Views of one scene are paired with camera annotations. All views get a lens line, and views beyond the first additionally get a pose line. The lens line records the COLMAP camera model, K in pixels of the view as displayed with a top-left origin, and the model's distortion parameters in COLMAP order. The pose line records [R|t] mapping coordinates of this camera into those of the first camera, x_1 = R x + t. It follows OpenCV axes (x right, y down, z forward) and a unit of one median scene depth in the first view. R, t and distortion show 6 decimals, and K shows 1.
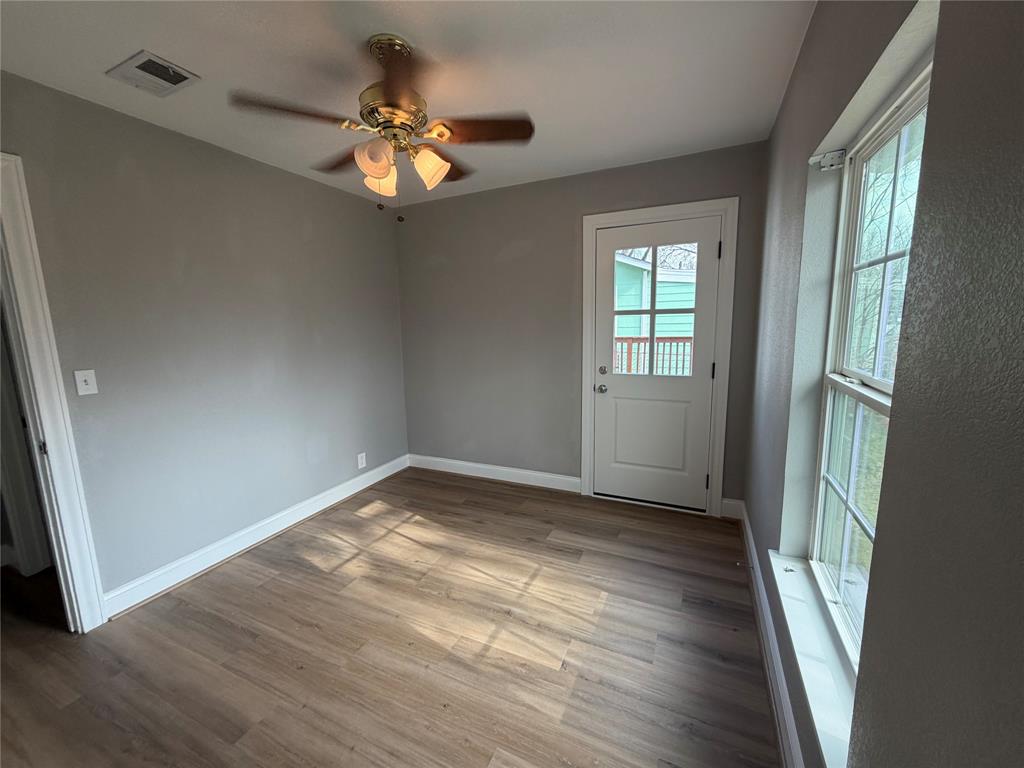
lens RADIAL K [[404.4, 0, 502.3], [0, 404.4, 382.8], [0, 0, 1]] dist [-0.000909, -0.000180]
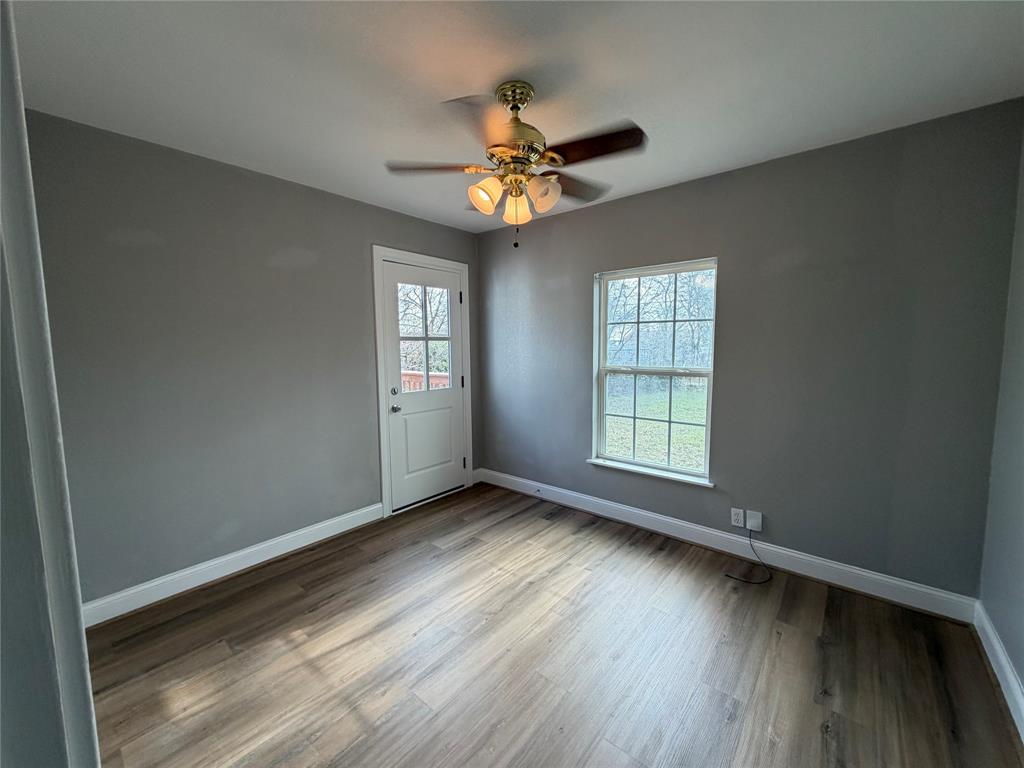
lens RADIAL K [[407.5, 0, 512.0], [0, 407.5, 384.0], [0, 0, 1]] dist [-0.000274, -0.000039]
pose [[0.256250, -0.074596, 0.963728, -0.763050], [0.145672, 0.988611, 0.037788, -0.049037], [-0.955571, 0.130705, 0.264198, 0.445116]]
